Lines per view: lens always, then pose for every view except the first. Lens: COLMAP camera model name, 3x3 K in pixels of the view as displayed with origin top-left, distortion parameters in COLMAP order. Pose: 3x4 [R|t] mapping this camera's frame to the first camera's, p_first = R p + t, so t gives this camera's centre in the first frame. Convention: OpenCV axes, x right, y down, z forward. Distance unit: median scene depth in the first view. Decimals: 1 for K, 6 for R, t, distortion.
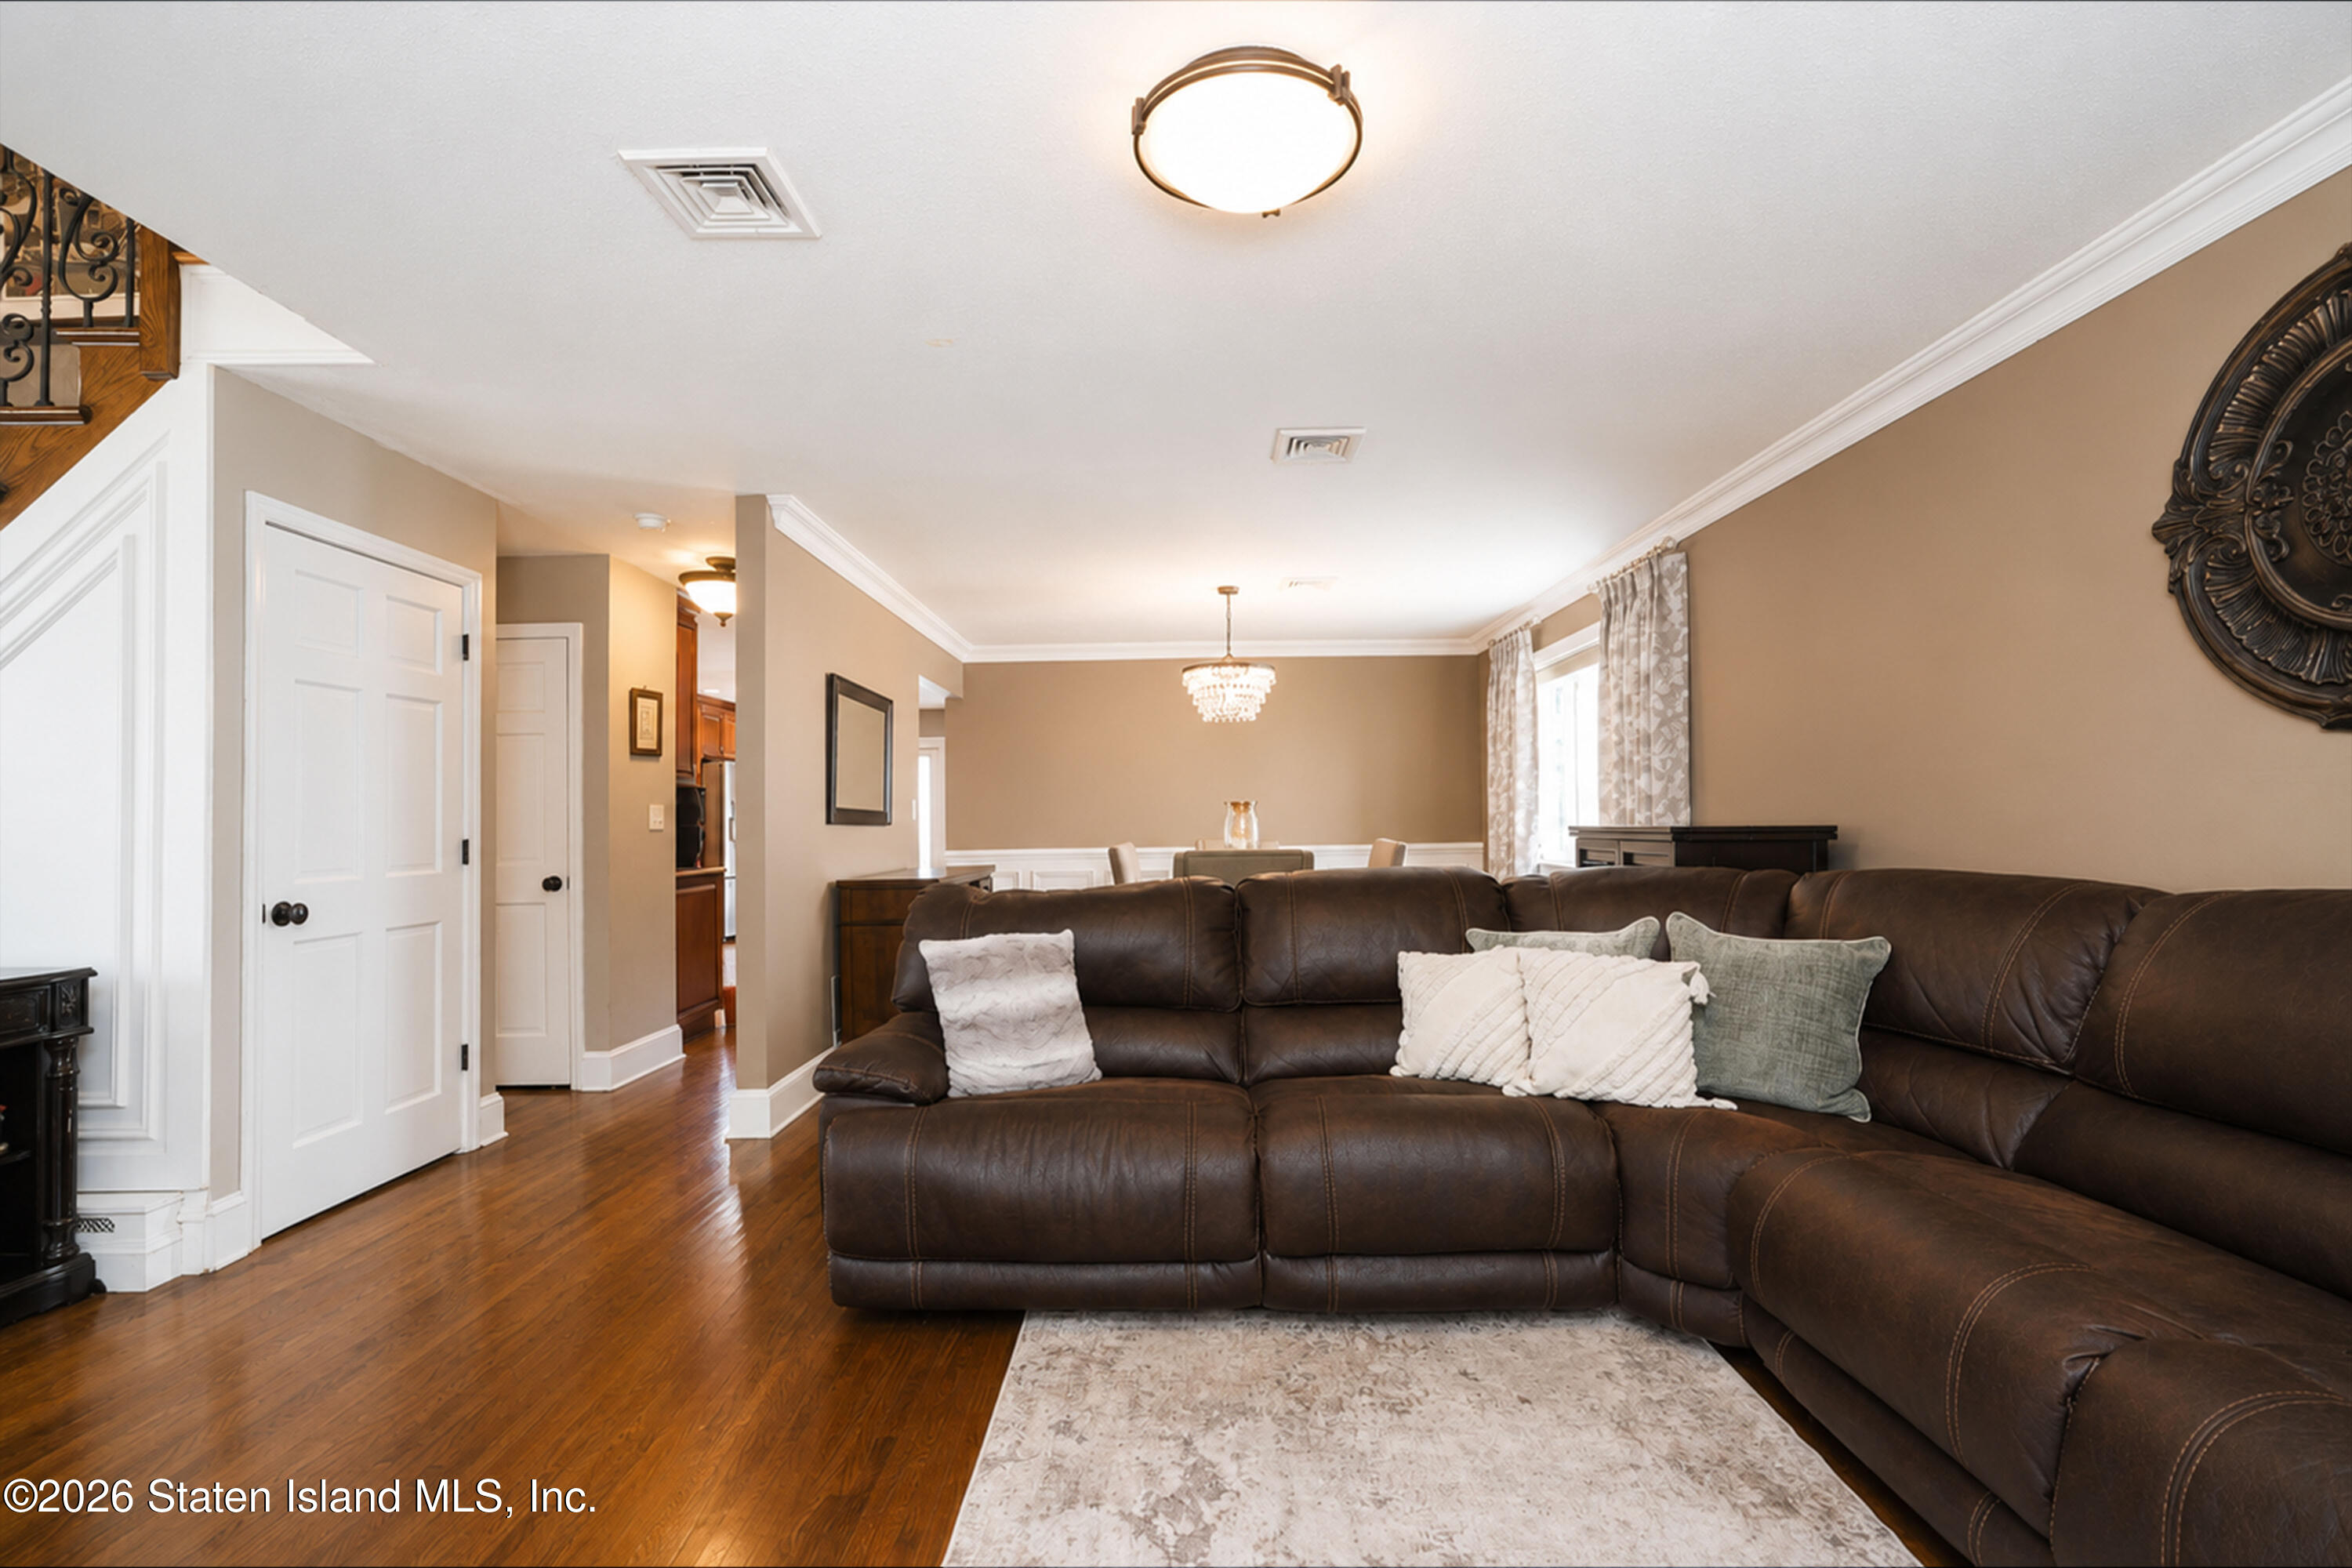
lens RADIAL K [[1037.3, 0, 1234.2], [0, 1037.3, 799.8], [0, 0, 1]] dist [-0.031921, 0.015167]
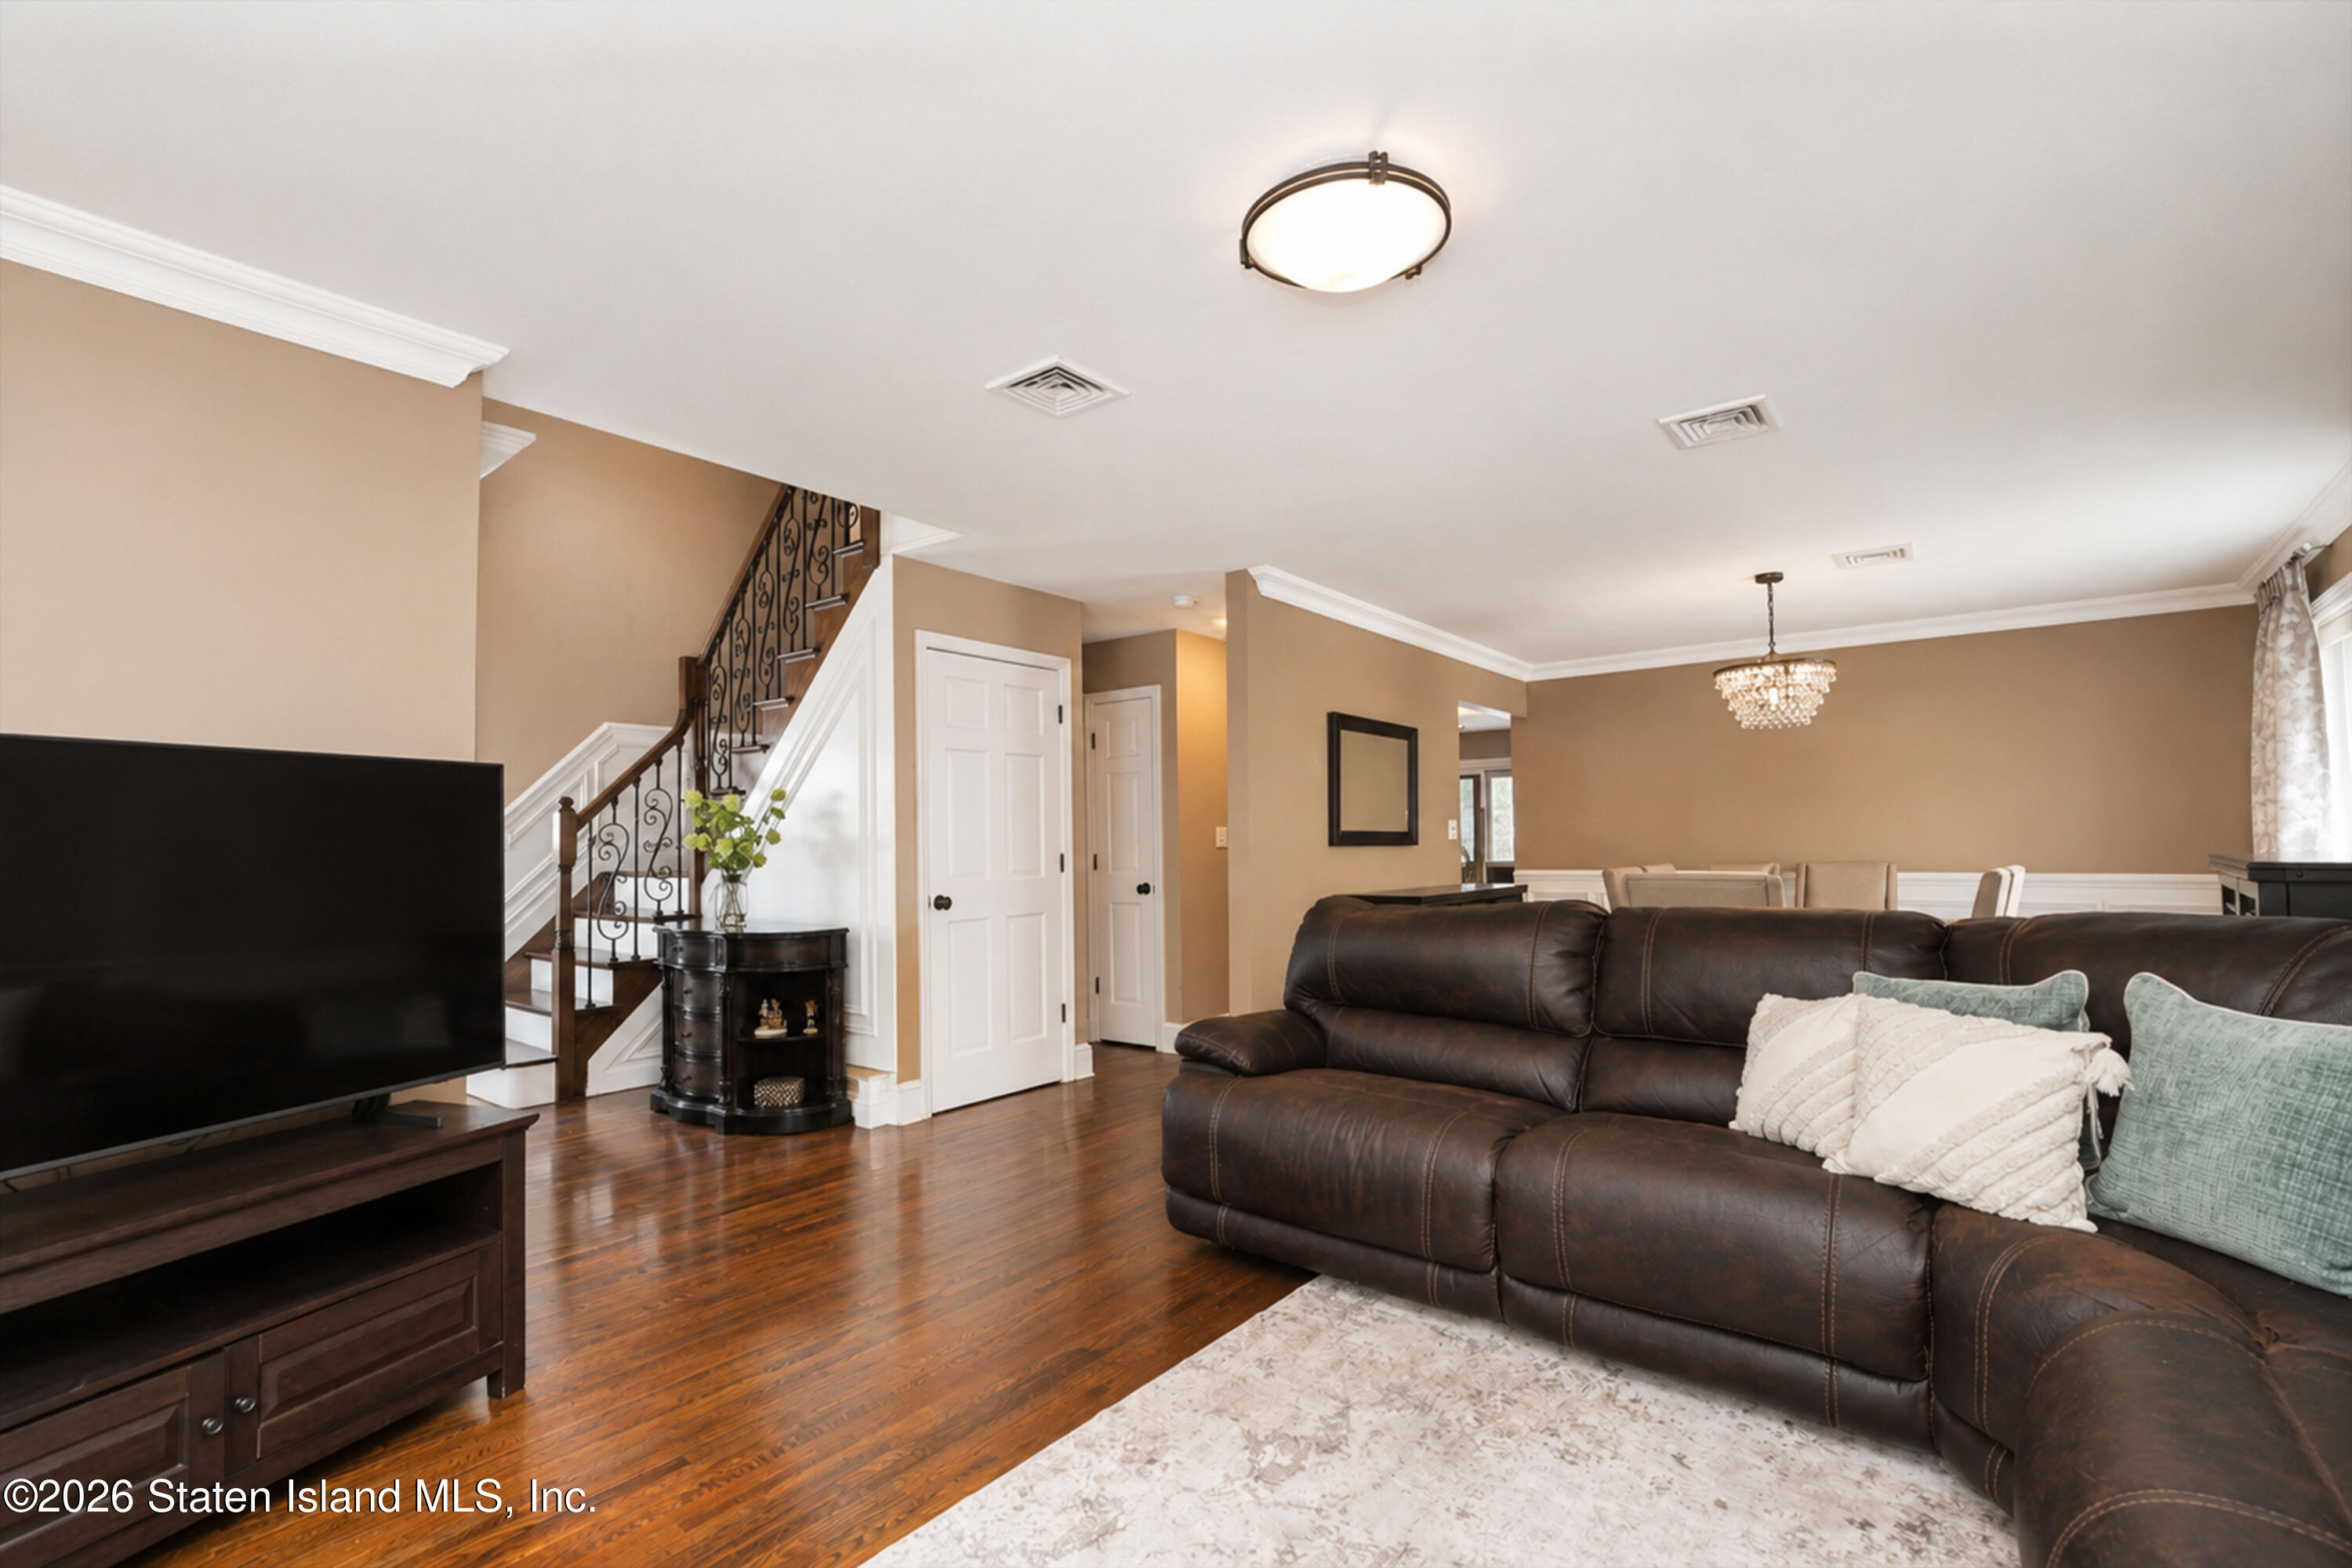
lens RADIAL K [[1034.9, 0, 1182.0], [0, 1034.9, 811.3], [0, 0, 1]] dist [0.011229, -0.012923]
pose [[0.779808, -0.017650, -0.625770, 0.267930], [0.013214, 0.999844, -0.011734, -0.002110], [0.625880, 0.000882, 0.779919, 0.009530]]
